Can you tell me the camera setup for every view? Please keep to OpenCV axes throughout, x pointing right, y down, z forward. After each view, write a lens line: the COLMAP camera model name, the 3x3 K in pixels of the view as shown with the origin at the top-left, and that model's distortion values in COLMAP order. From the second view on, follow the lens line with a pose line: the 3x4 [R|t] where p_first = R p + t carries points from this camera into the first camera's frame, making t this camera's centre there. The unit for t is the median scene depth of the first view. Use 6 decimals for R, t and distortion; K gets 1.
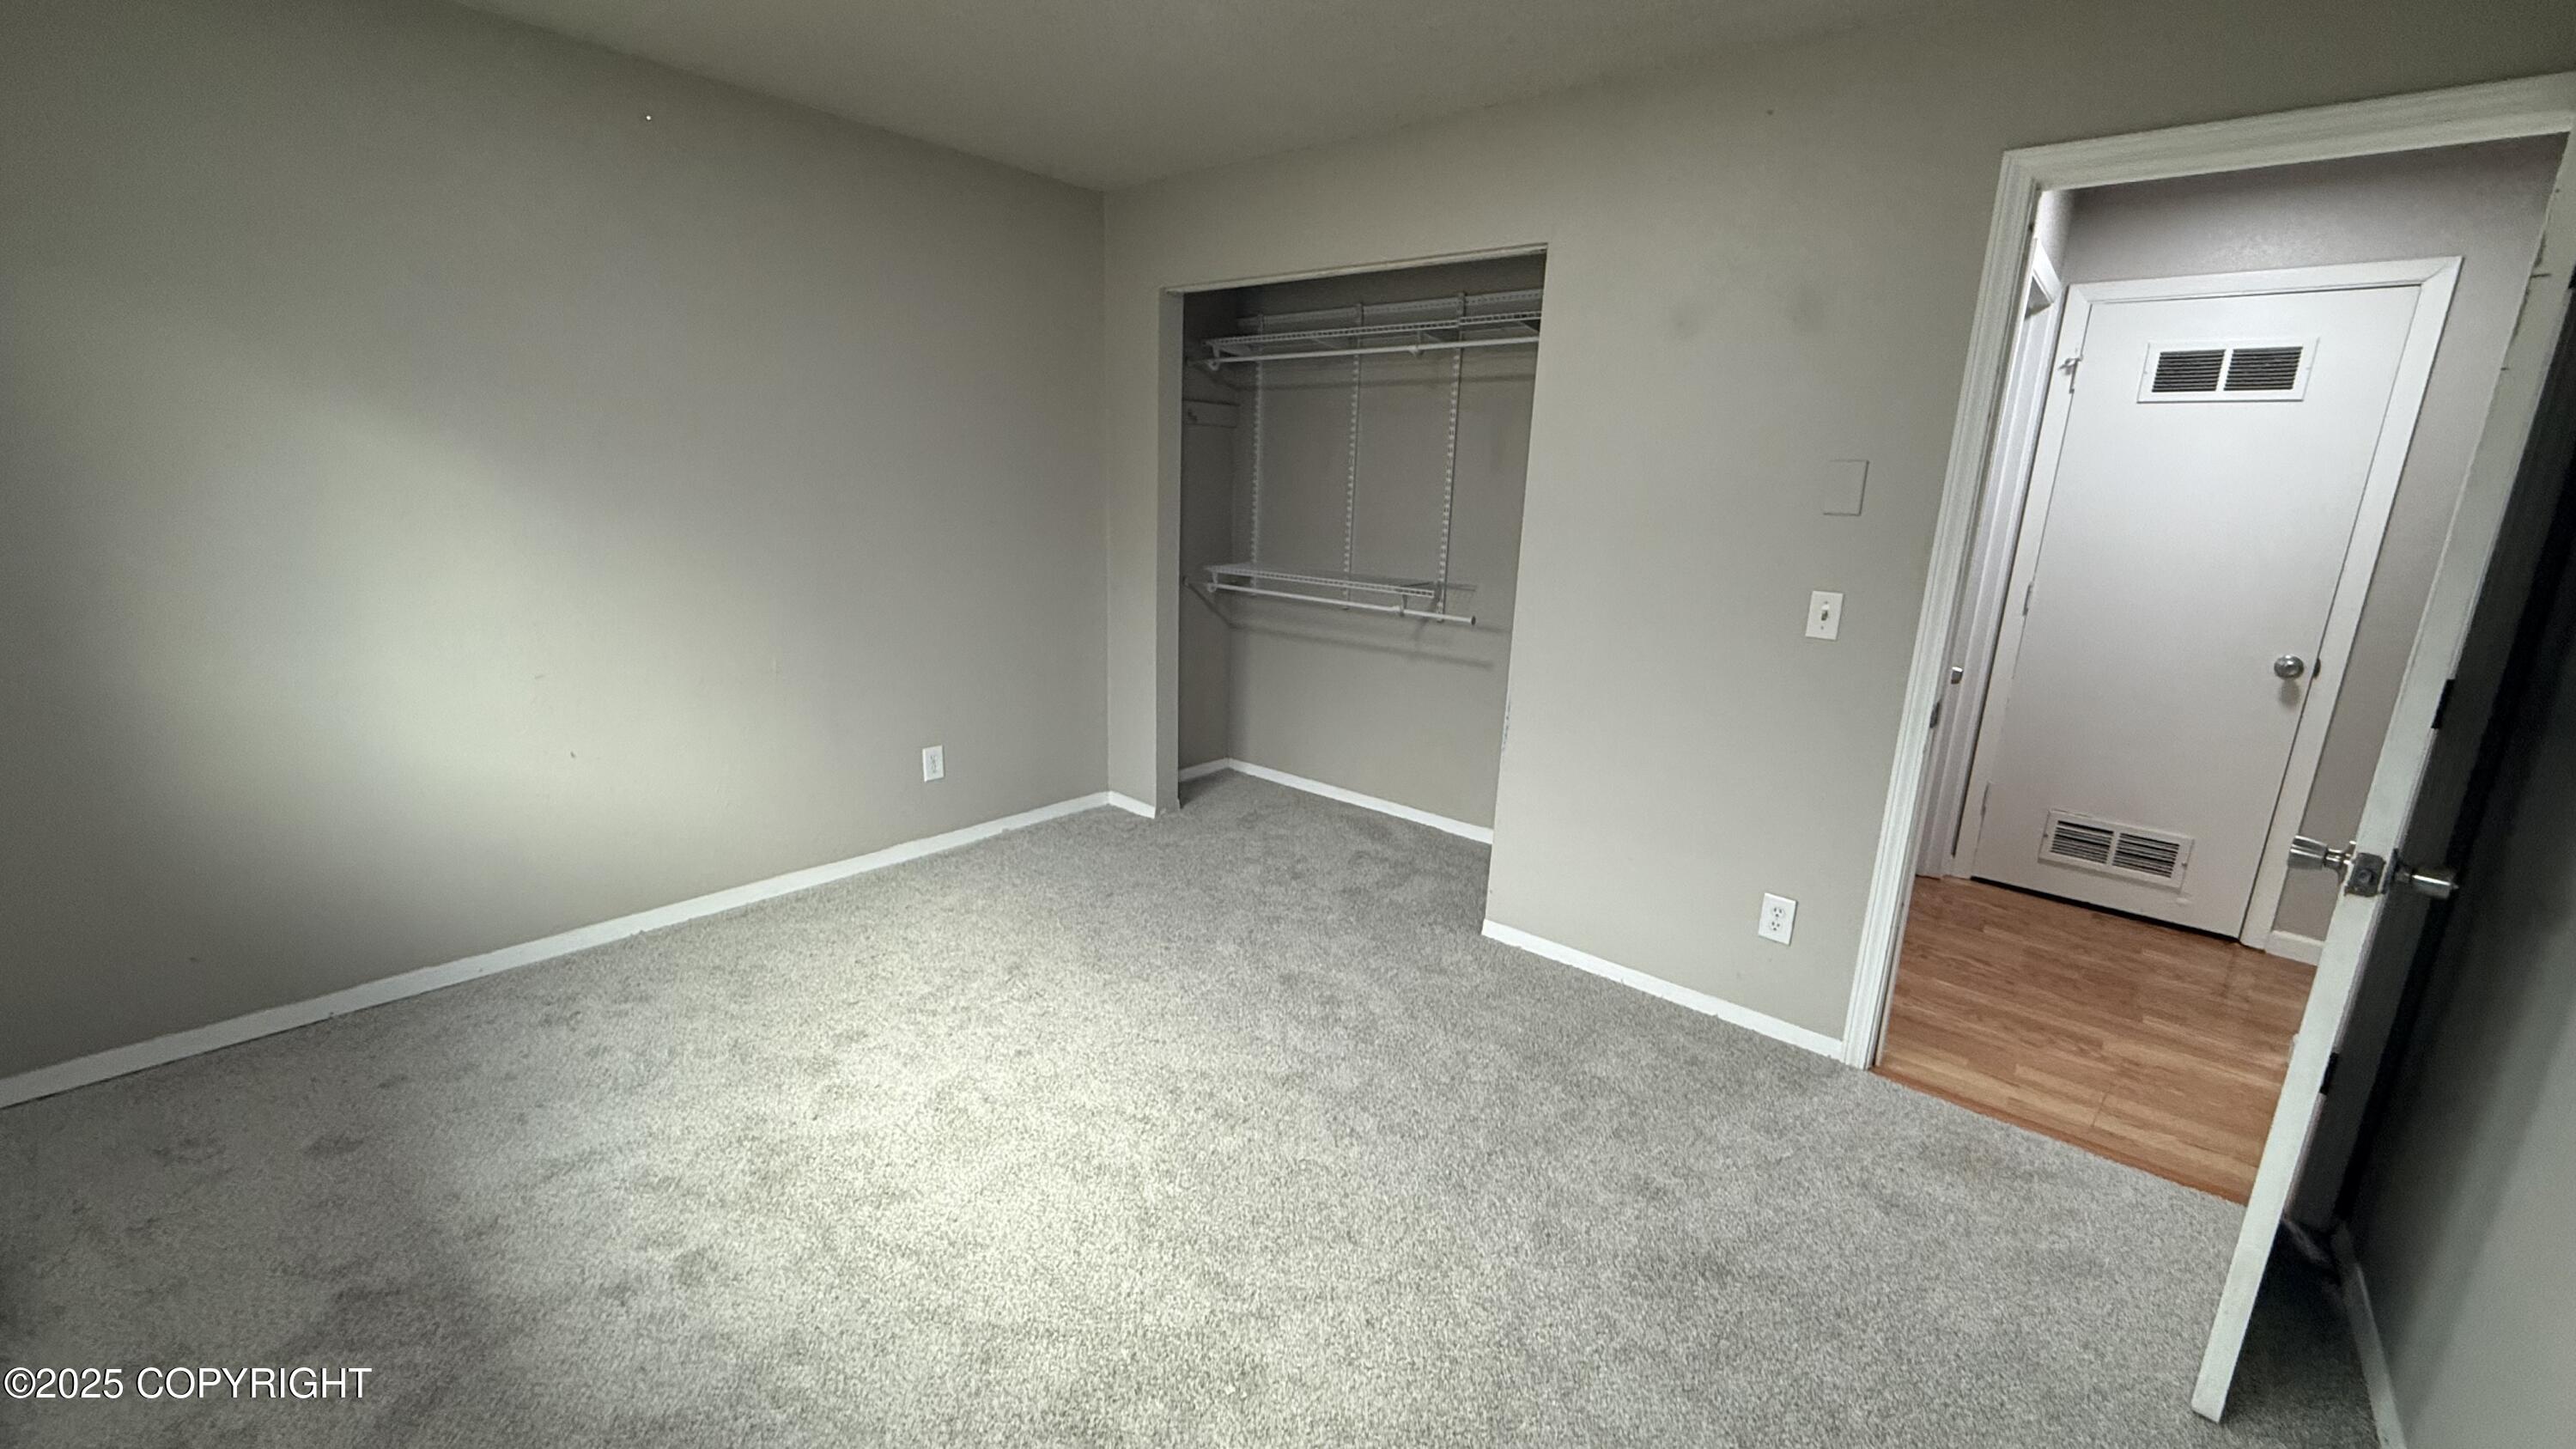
lens RADIAL K [[1025.3, 0, 1310.3], [0, 1025.3, 662.2], [0, 0, 1]] dist [-0.000056, -0.000525]
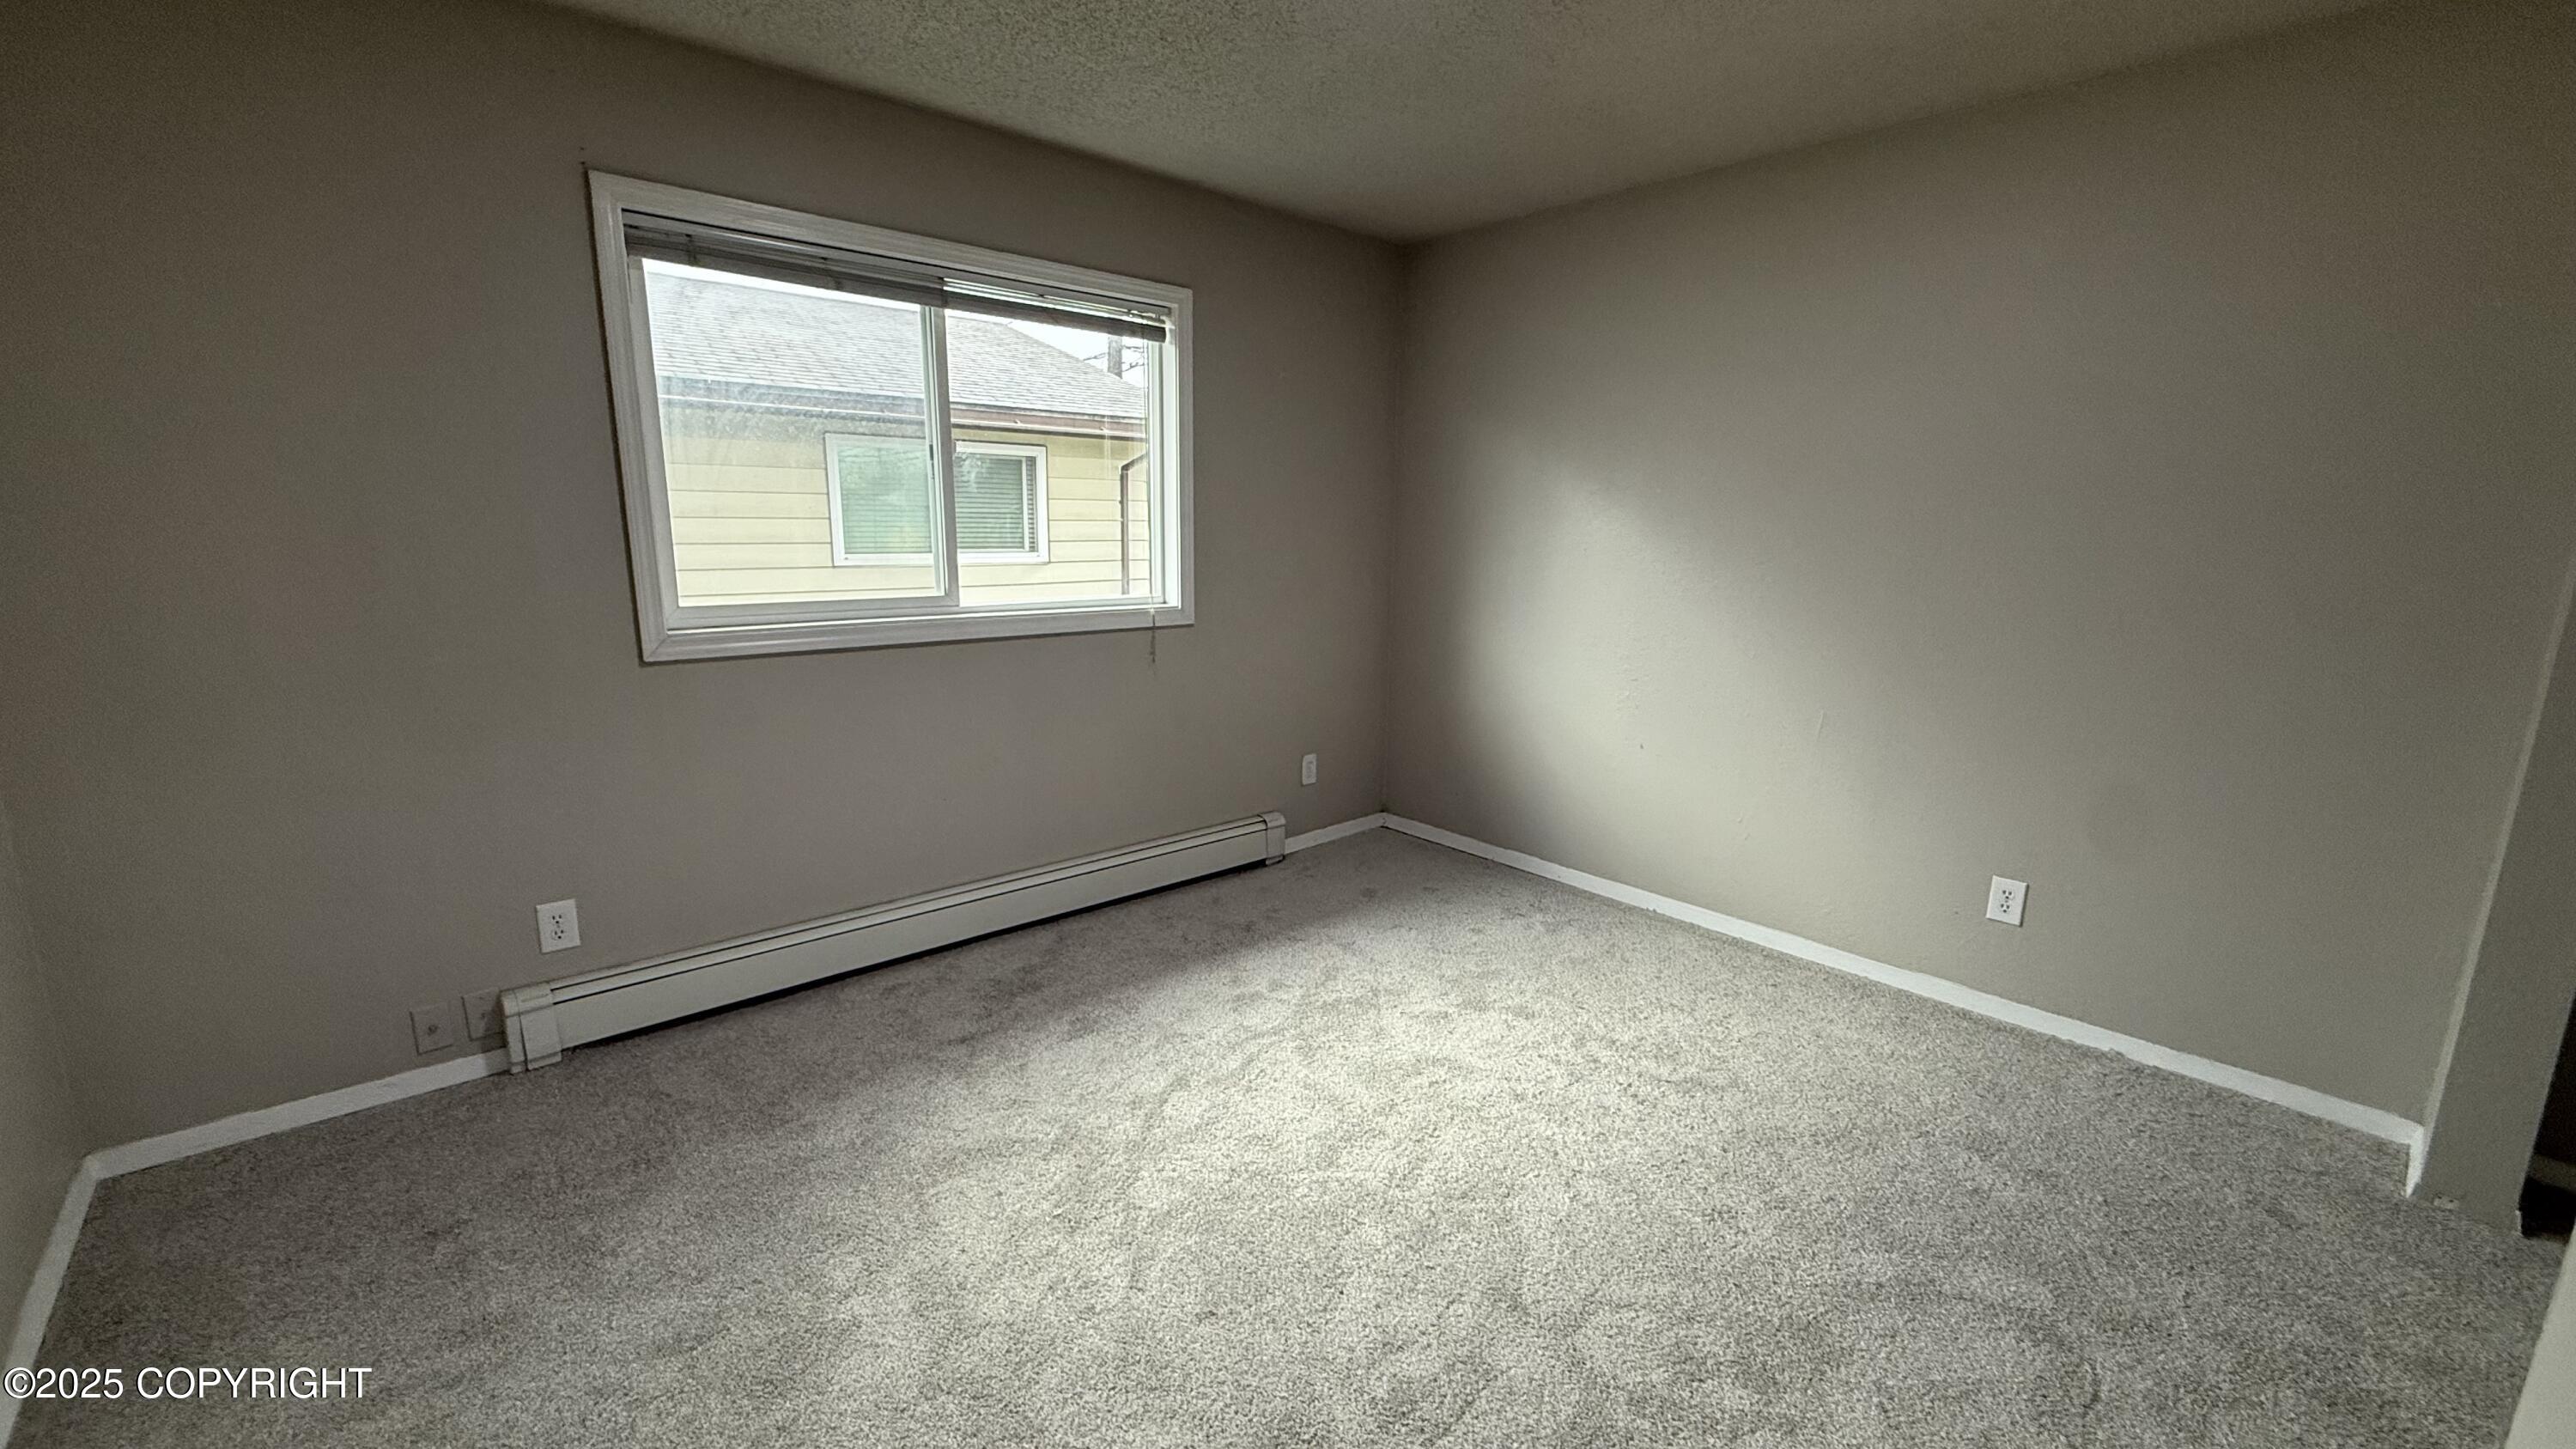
lens RADIAL K [[1025.3, 0, 1307.6], [0, 1025.3, 744.2], [0, 0, 1]] dist [-0.000056, -0.000525]
pose [[-0.129717, 0.180320, -0.975017, 0.621844], [-0.192065, 0.960132, 0.203119, -0.102340], [0.972772, 0.213615, -0.089912, 0.786905]]
